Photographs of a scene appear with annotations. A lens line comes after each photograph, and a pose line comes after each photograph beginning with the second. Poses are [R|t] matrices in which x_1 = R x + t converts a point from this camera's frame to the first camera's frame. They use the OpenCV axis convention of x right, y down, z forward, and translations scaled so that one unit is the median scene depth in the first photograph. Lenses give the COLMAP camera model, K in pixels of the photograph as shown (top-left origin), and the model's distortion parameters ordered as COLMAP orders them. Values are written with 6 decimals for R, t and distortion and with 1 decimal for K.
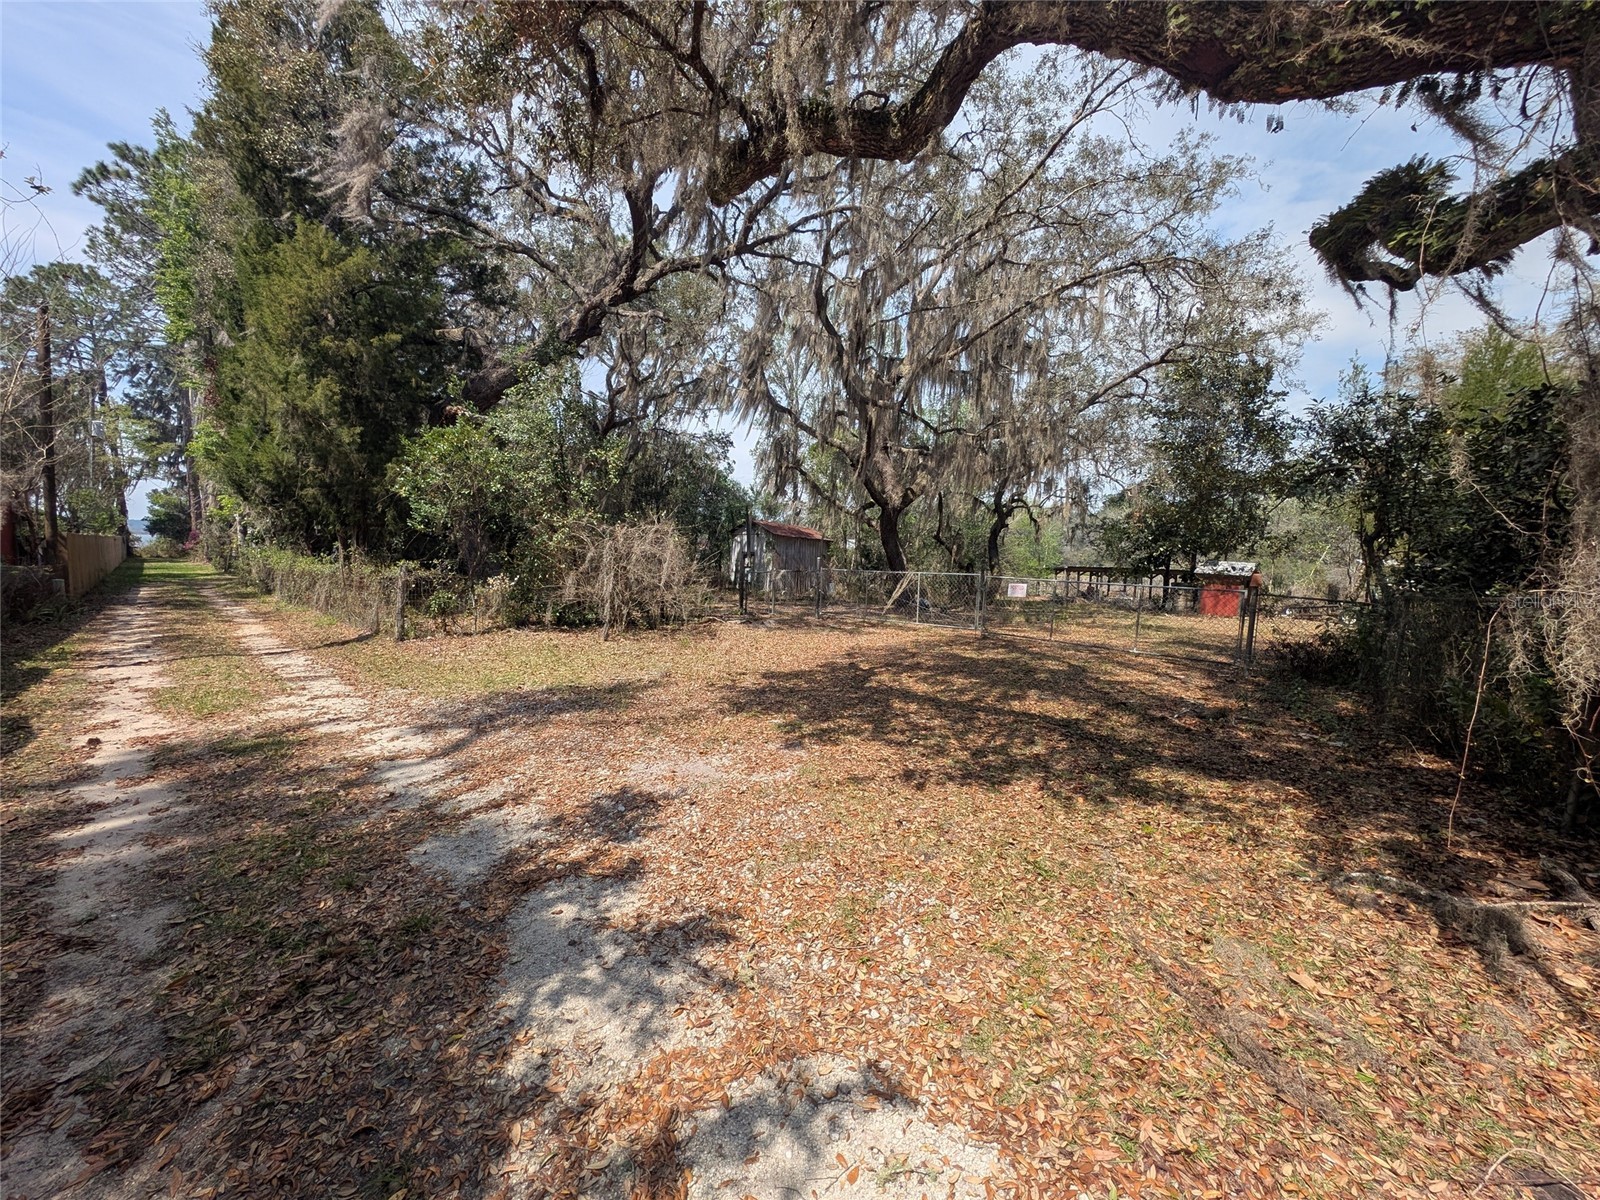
lens RADIAL K [[588.5, 0, 788.3], [0, 588.5, 601.2], [0, 0, 1]] dist [0.000393, -0.001419]
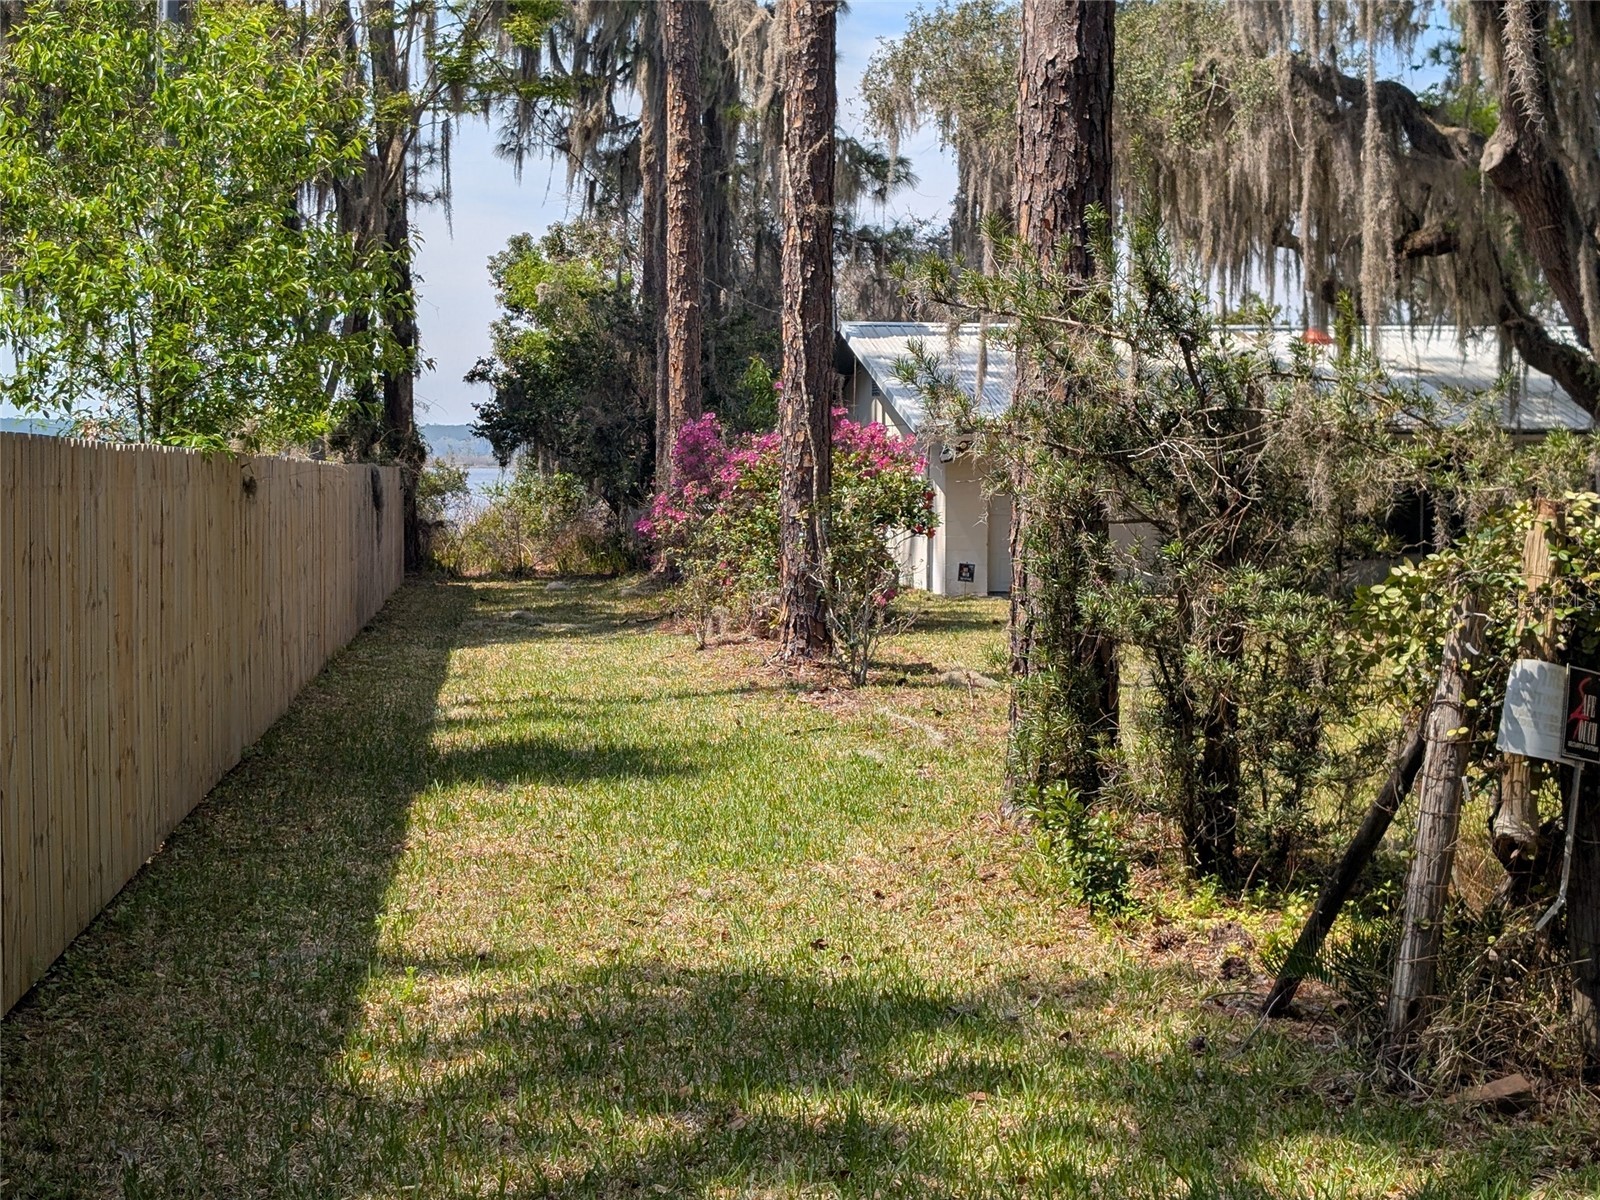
lens RADIAL K [[2603.6, 0, 801.6], [0, 2603.6, 598.9], [0, 0, 1]] dist [0.031651, 0.000000]
pose [[0.758668, 0.007597, -0.651433, -0.574207], [-0.036768, 0.998838, -0.031172, -0.055466], [0.650439, 0.047601, 0.758065, 0.532093]]
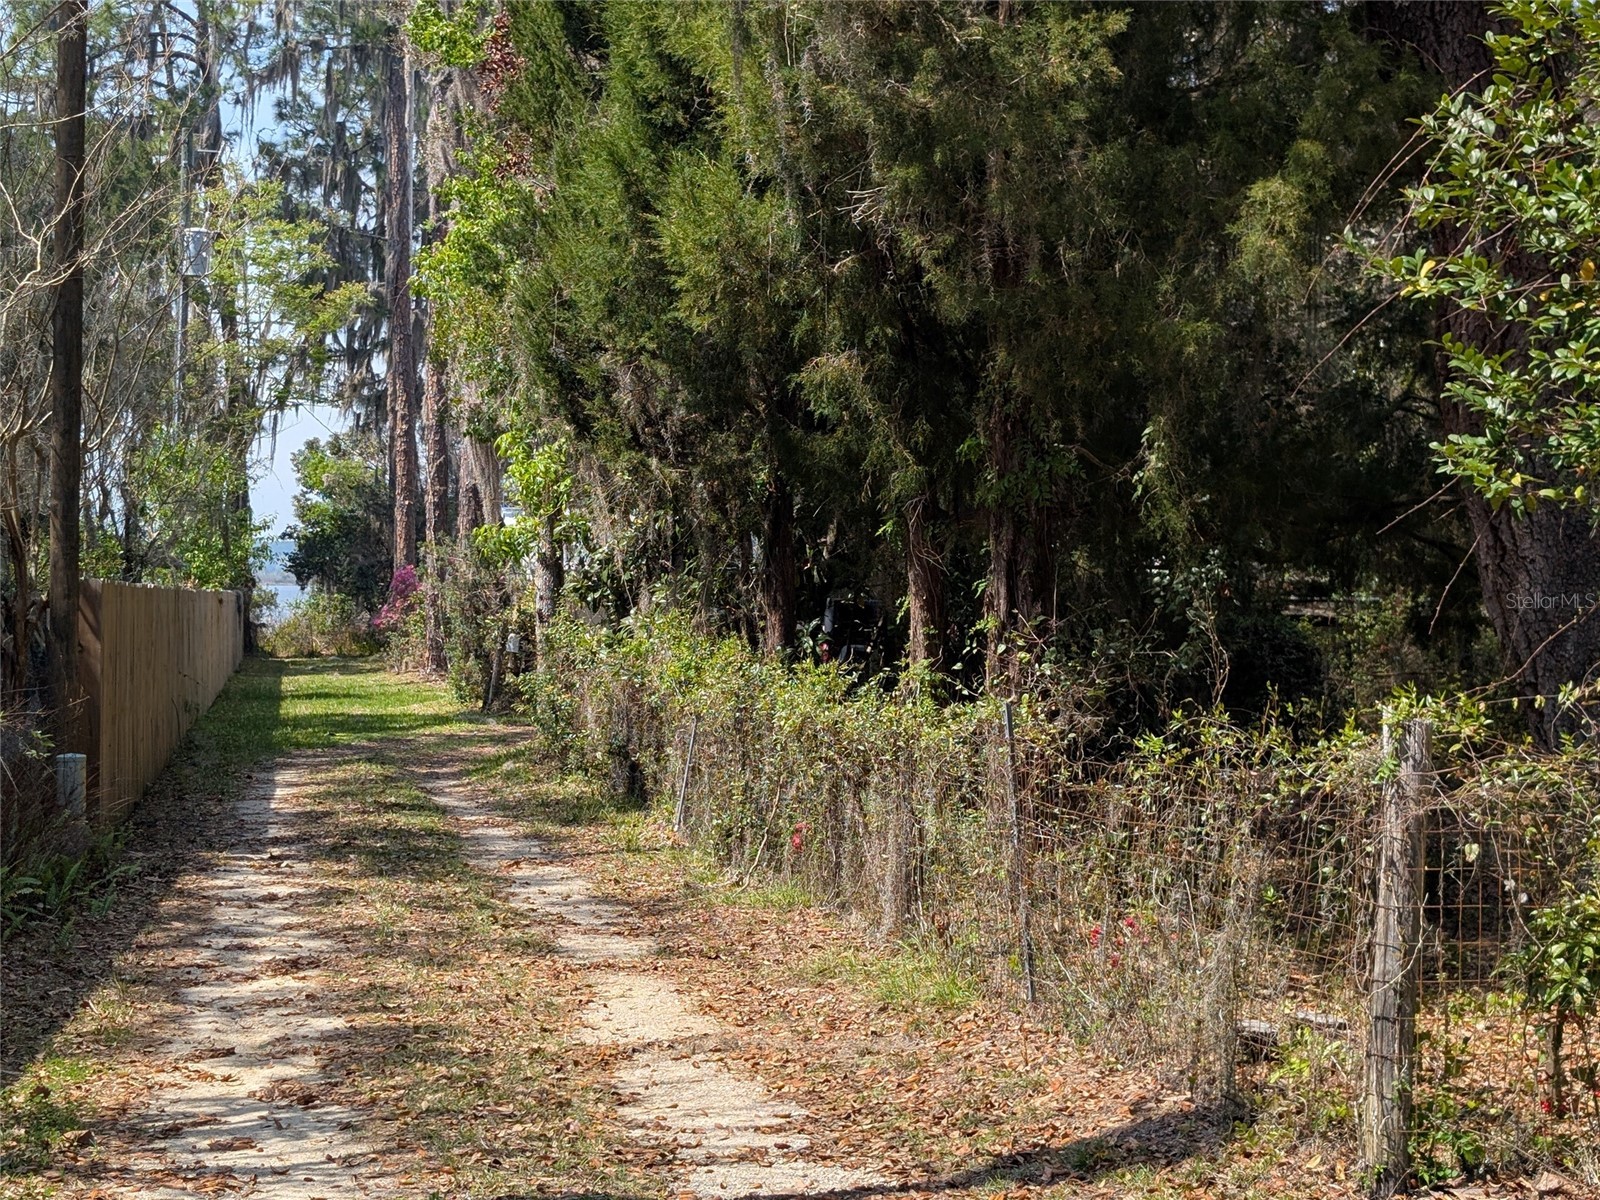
lens RADIAL K [[2459.3, 0, 805.3], [0, 2459.3, 596.9], [0, 0, 1]] dist [0.031994, 0.000000]
pose [[0.815419, -0.023244, -0.578405, -0.138055], [-0.027698, 0.996482, -0.079092, -0.013041], [0.578208, 0.080513, 0.811907, 0.119106]]
